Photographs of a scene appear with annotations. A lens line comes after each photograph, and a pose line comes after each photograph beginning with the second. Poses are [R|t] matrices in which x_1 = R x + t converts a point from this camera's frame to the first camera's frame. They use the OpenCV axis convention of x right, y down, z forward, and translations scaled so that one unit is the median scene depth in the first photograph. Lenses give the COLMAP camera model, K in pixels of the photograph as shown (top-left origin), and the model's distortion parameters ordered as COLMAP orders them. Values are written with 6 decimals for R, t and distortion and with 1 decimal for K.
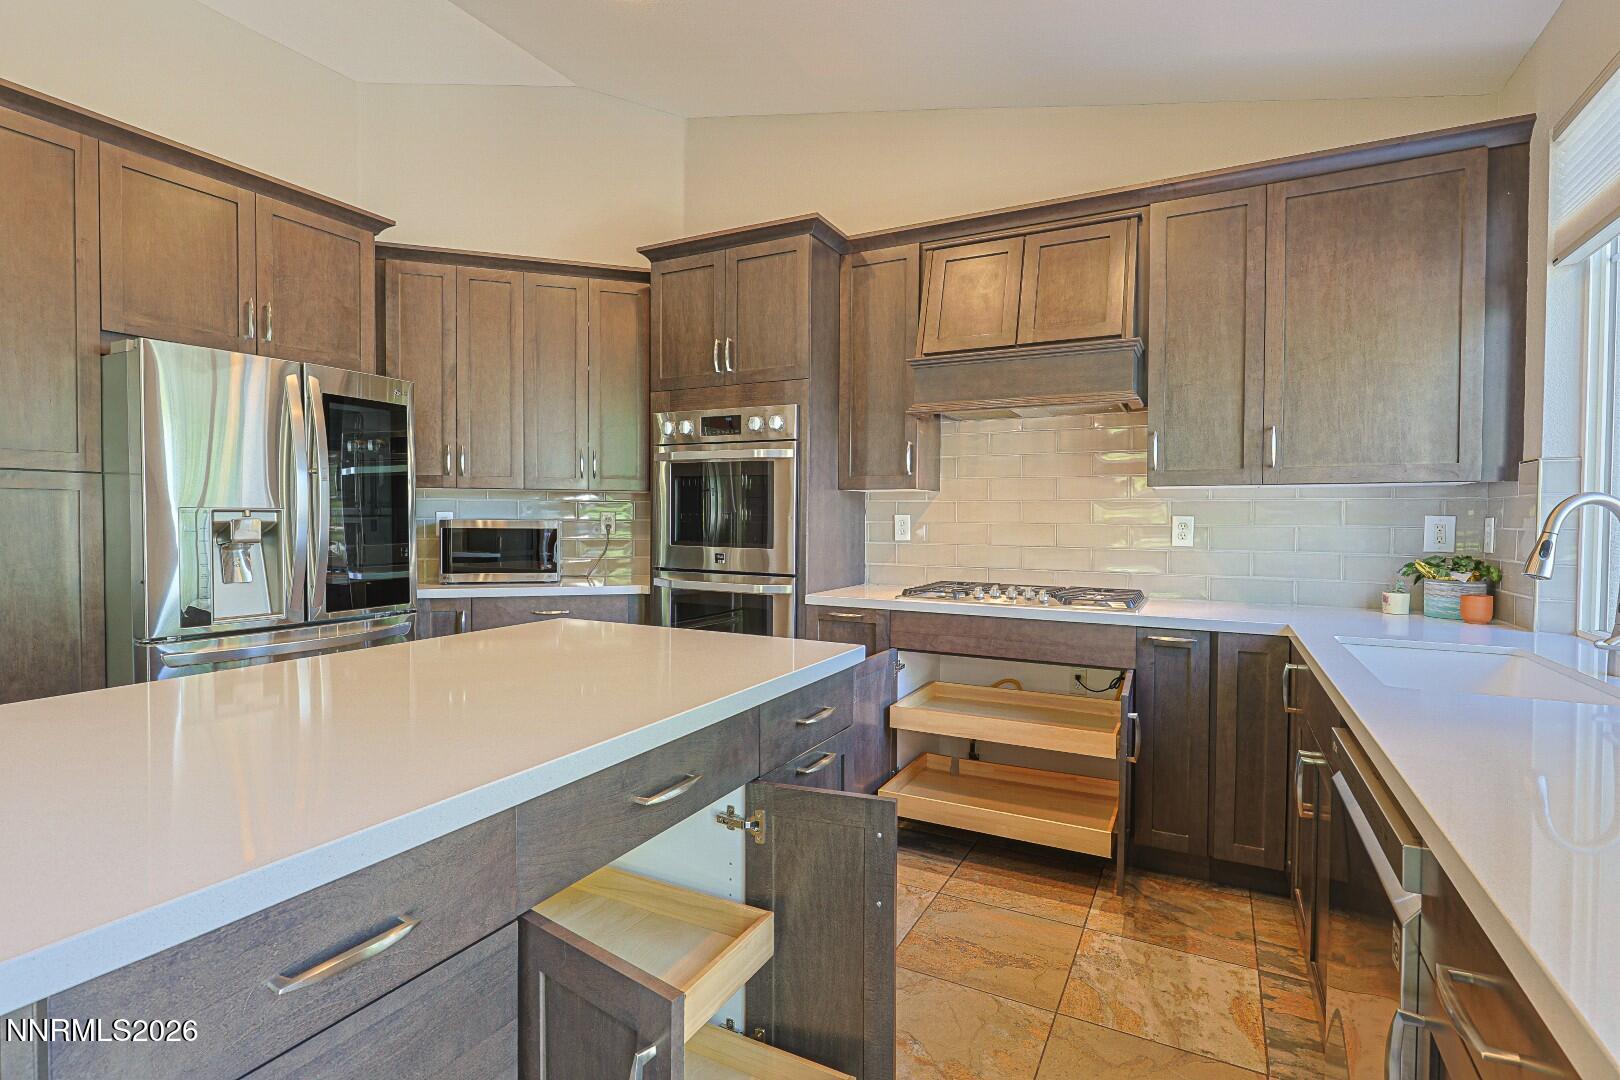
lens RADIAL K [[788.7, 0, 806.7], [0, 788.7, 538.8], [0, 0, 1]] dist [-0.006410, 0.000221]
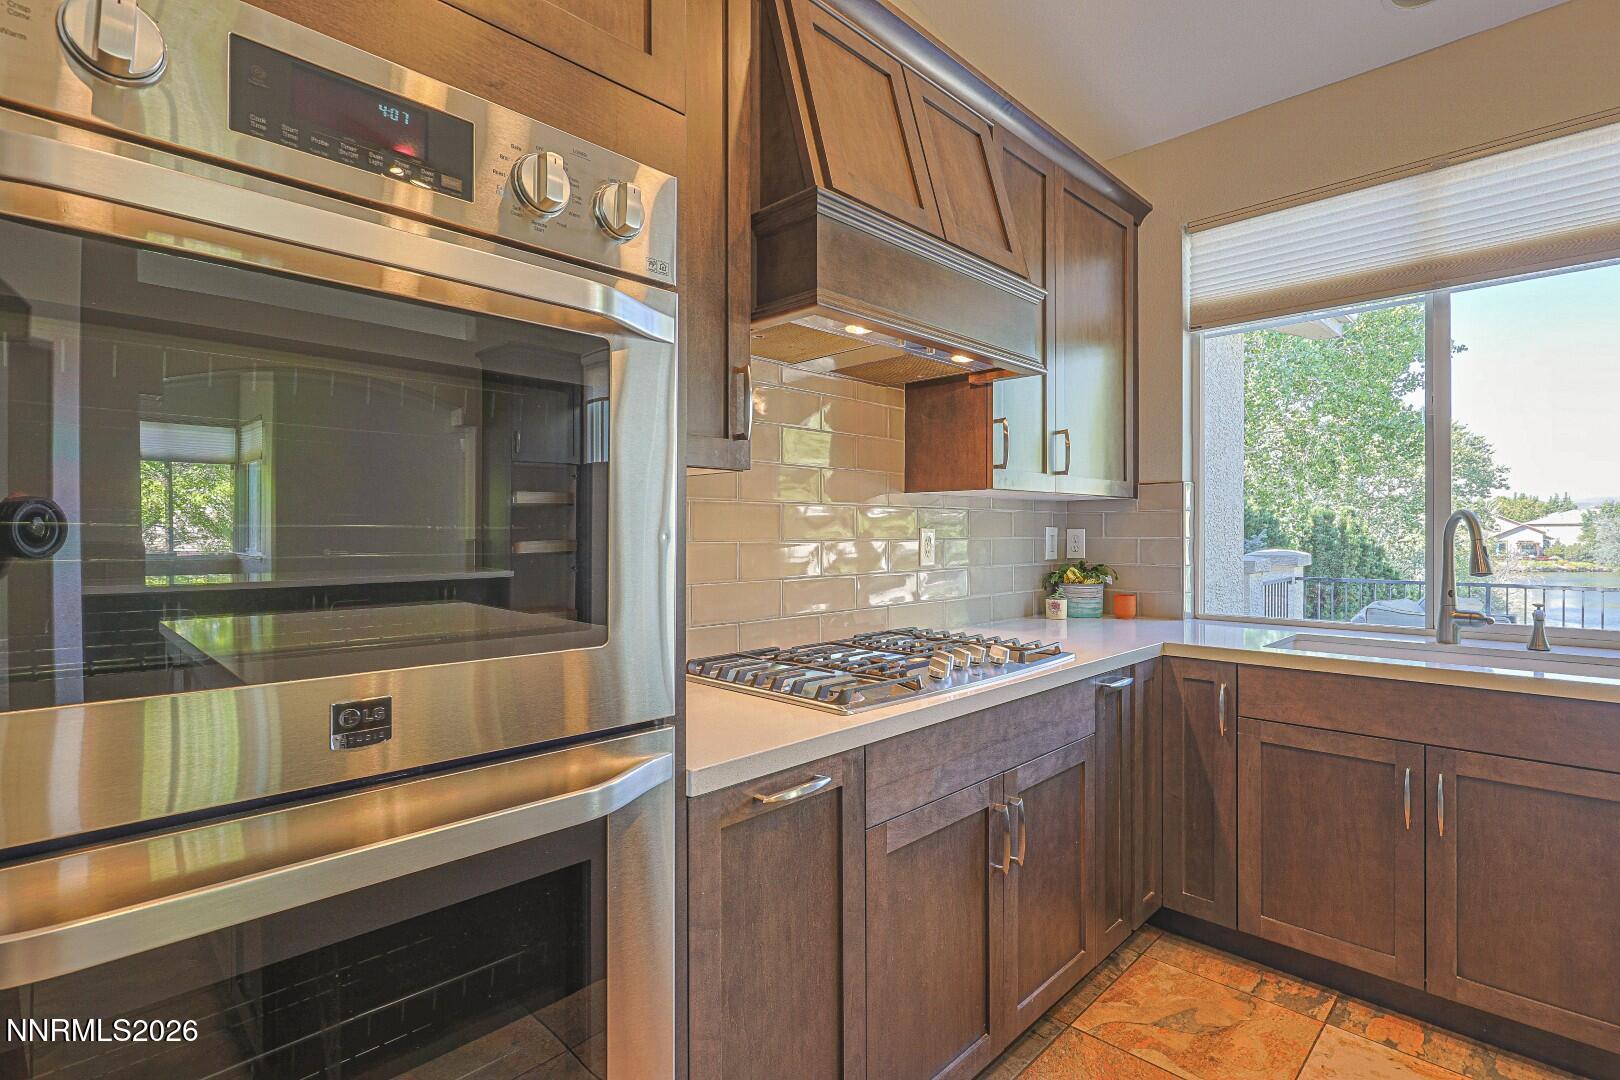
lens RADIAL K [[788.7, 0, 811.4], [0, 788.7, 537.0], [0, 0, 1]] dist [-0.006410, 0.000221]
pose [[0.273991, -0.019257, 0.961539, -0.433522], [0.017782, 0.999730, 0.014955, -0.043168], [-0.961568, 0.013001, 0.274260, 1.226795]]
